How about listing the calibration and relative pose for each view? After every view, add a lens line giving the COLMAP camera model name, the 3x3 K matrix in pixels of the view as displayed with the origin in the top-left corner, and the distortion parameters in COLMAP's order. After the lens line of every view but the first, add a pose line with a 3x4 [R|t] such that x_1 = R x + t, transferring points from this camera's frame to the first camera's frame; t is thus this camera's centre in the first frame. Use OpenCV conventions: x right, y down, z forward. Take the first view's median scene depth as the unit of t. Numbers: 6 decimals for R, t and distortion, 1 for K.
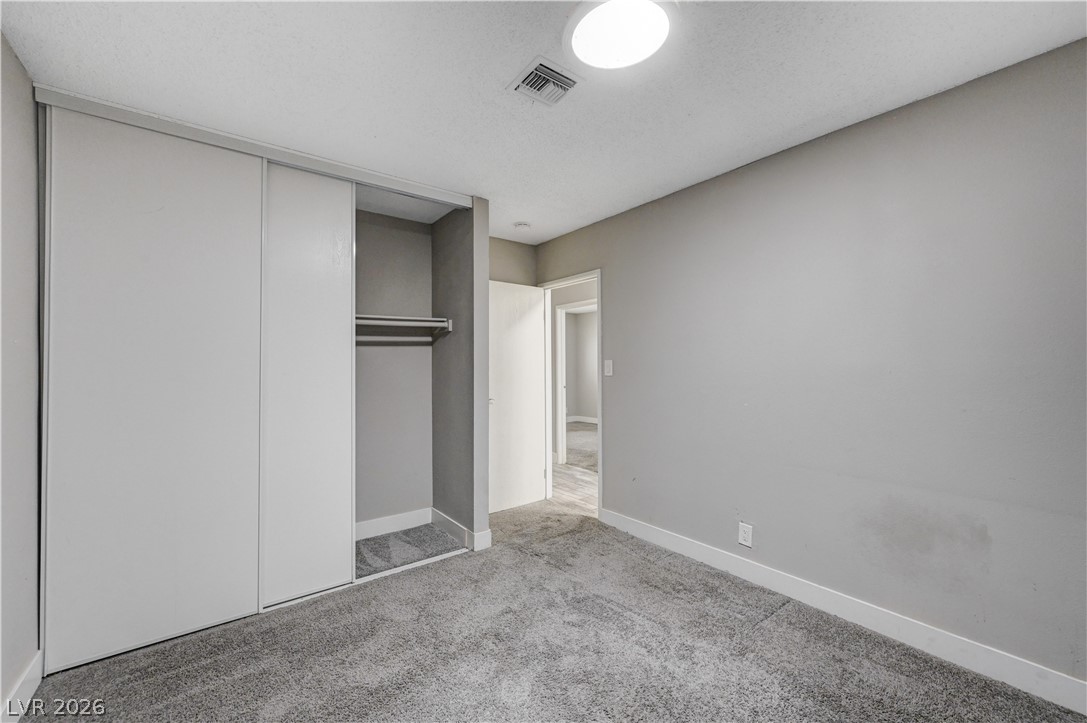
lens RADIAL K [[432.9, 0, 550.3], [0, 432.9, 364.2], [0, 0, 1]] dist [0.000532, 0.000983]
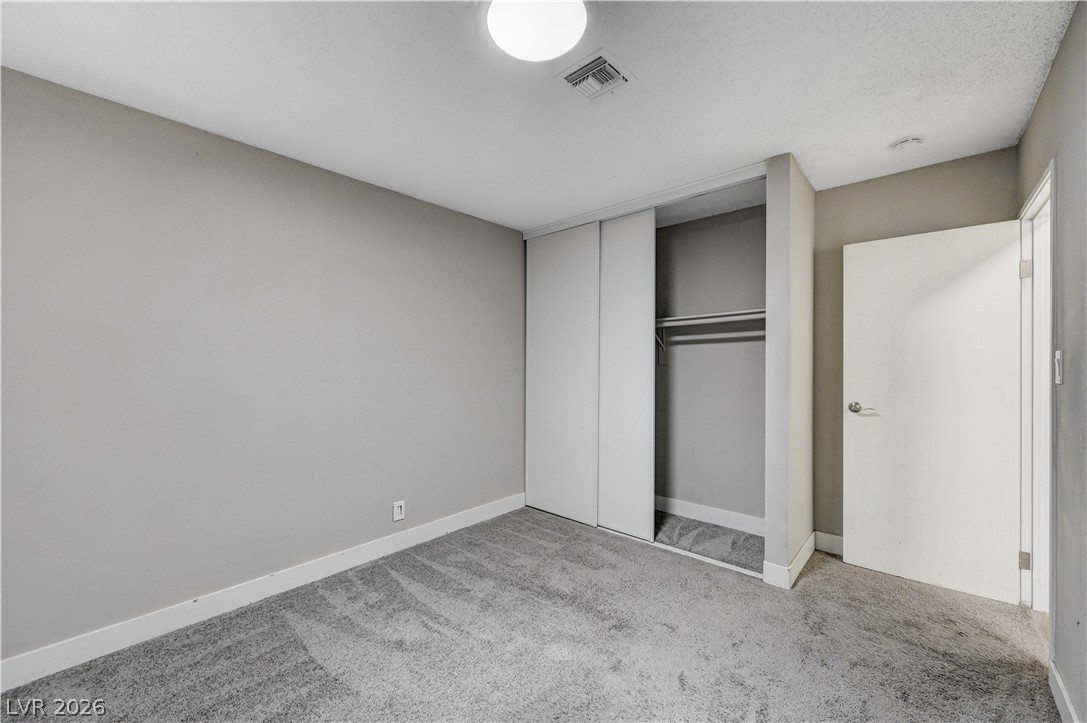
lens RADIAL K [[432.9, 0, 545.9], [0, 432.9, 364.6], [0, 0, 1]] dist [0.000532, 0.000983]
pose [[0.172066, 0.009283, -0.985042, 0.612443], [0.004558, 0.999937, 0.010220, -0.002914], [0.985075, -0.006248, 0.172013, 0.461004]]
